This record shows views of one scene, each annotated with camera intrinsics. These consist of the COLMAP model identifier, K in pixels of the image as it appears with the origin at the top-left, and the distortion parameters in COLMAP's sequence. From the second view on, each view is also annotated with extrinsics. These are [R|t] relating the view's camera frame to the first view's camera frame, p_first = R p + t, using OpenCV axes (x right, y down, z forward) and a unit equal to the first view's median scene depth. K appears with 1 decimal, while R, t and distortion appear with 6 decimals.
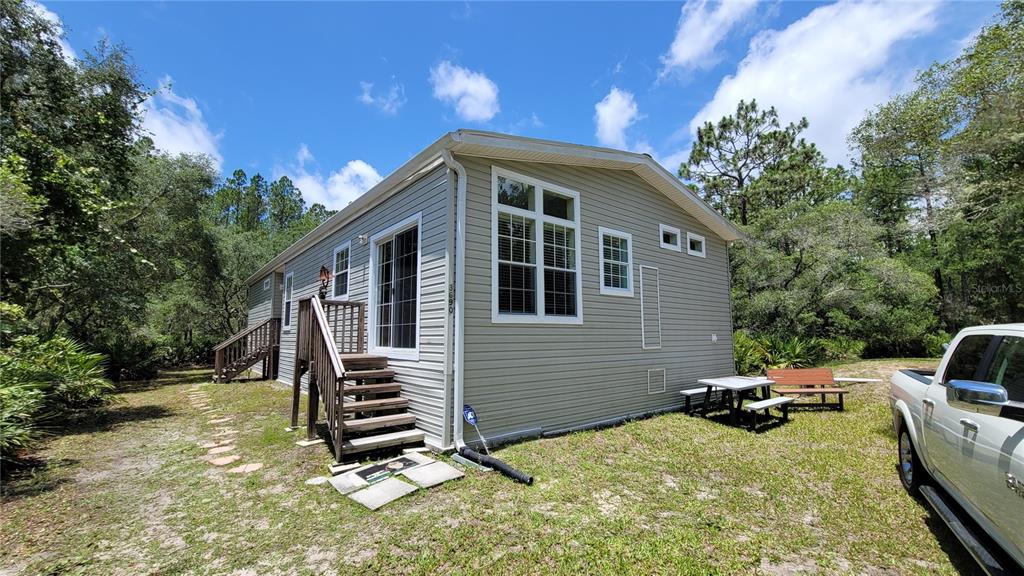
lens RADIAL K [[418.6, 0, 512.4], [0, 418.6, 290.1], [0, 0, 1]] dist [0.003138, 0.000254]
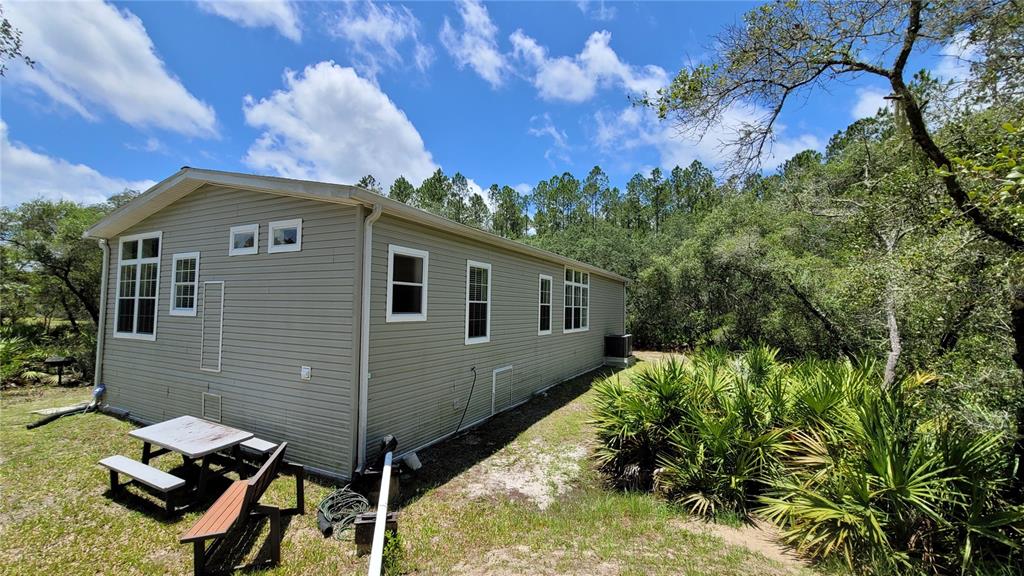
lens RADIAL K [[418.6, 0, 513.4], [0, 418.6, 284.8], [0, 0, 1]] dist [0.003138, 0.000254]
pose [[0.406401, -0.028314, -0.913256, 1.551857], [0.098895, 0.995011, 0.013160, 0.003273], [0.908327, -0.095665, 0.407174, 1.326517]]
